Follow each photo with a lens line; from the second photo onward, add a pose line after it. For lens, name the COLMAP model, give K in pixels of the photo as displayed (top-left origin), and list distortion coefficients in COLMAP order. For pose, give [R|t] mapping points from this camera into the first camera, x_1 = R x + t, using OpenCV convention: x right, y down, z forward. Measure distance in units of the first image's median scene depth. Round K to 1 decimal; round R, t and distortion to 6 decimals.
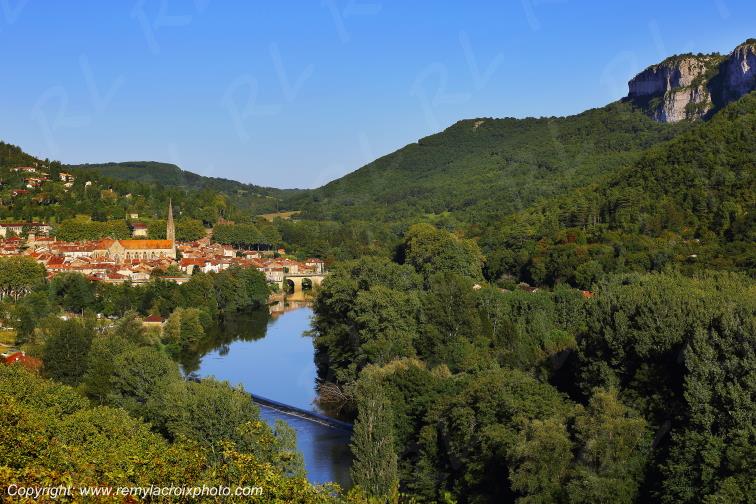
lens RADIAL K [[1559.2, 0, 381.1], [0, 1559.2, 256.3], [0, 0, 1]] dist [-0.291062, 0.000000]
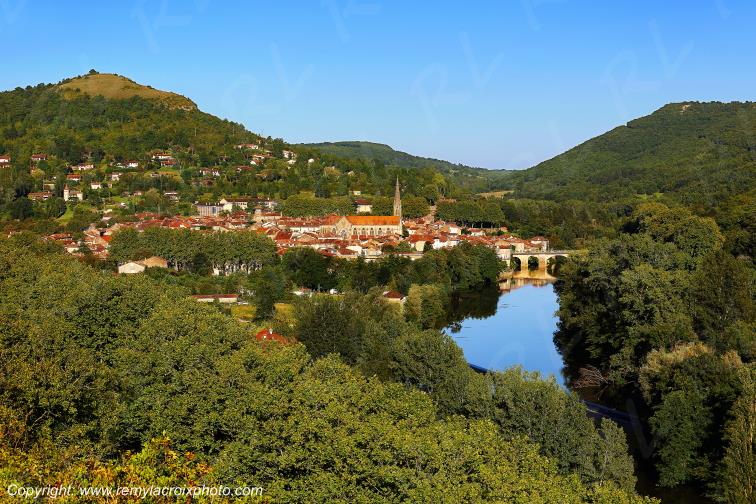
lens RADIAL K [[1503.9, 0, 375.8], [0, 1503.9, 256.7], [0, 0, 1]] dist [-0.335719, 0.000000]
pose [[0.990476, 0.013406, -0.137031, -0.015447], [-0.011394, 0.999816, 0.015460, 0.000679], [0.137213, -0.013751, 0.990446, 0.031184]]
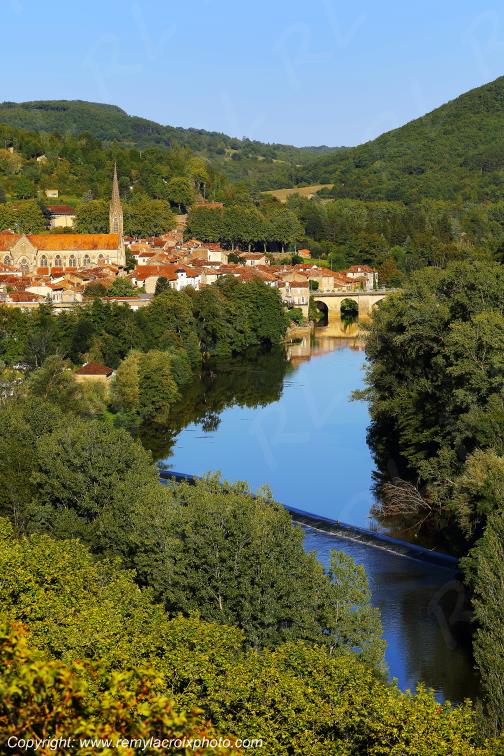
lens RADIAL K [[2636.0, 0, 255.2], [0, 2636.0, 378.3], [0, 0, 1]] dist [0.159340, 0.000000]
pose [[0.996801, 0.000385, -0.079918, -0.003582], [0.003160, 0.999016, 0.044237, -0.000094], [0.079857, -0.044348, 0.995819, 0.007983]]
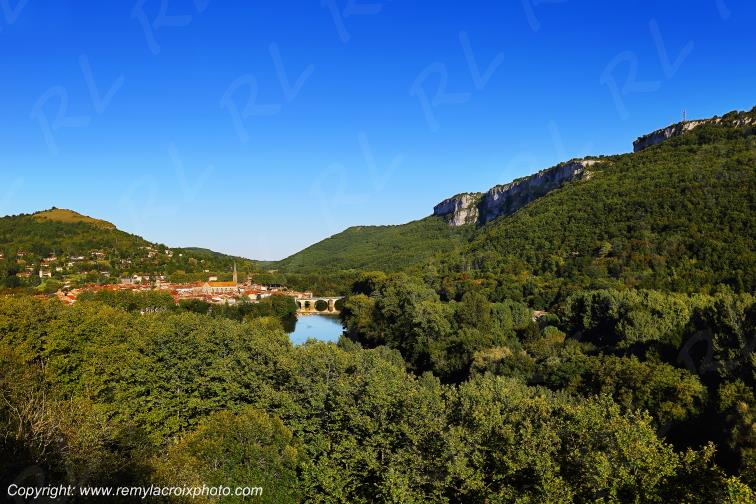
lens RADIAL K [[713.9, 0, 378.6], [0, 713.9, 250.3], [0, 0, 1]] dist [0.042565, 0.000000]
pose [[0.994565, -0.005268, 0.103987, -0.049899], [0.011210, 0.998332, -0.056635, 0.002808], [-0.103516, 0.057493, 0.992965, 0.091704]]
